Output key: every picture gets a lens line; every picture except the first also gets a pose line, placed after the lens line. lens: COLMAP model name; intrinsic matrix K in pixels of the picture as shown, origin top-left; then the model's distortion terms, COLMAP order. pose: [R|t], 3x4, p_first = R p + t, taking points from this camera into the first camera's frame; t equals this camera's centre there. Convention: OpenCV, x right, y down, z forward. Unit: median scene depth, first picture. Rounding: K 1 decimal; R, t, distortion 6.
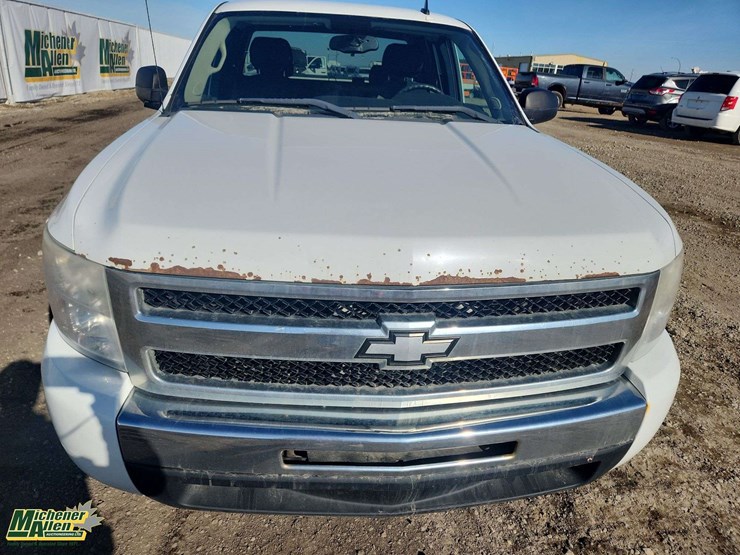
lens RADIAL K [[491.9, 0, 364.8], [0, 491.9, 273.4], [0, 0, 1]] dist [0.061267, -0.040290]
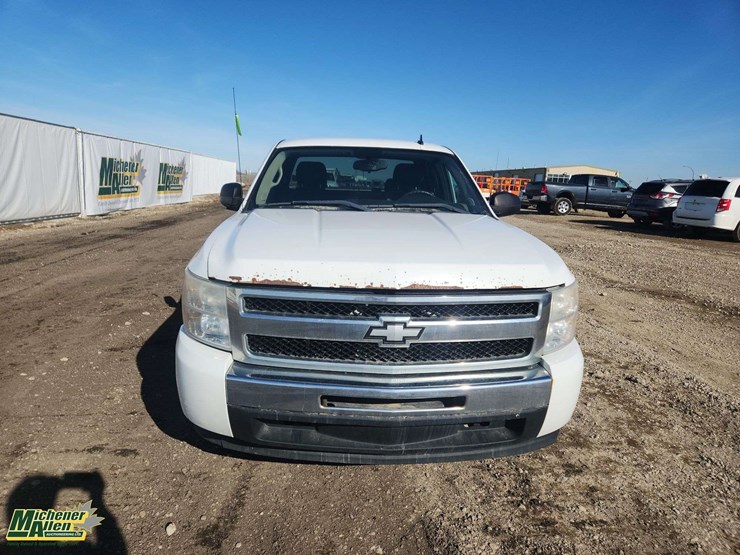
lens RADIAL K [[491.9, 0, 363.0], [0, 491.9, 274.7], [0, 0, 1]] dist [0.061267, -0.040290]
pose [[0.998324, -0.010028, -0.056997, 0.041137], [-0.001816, 0.978958, -0.204055, 0.161012], [0.057844, 0.203817, 0.977299, -0.379914]]
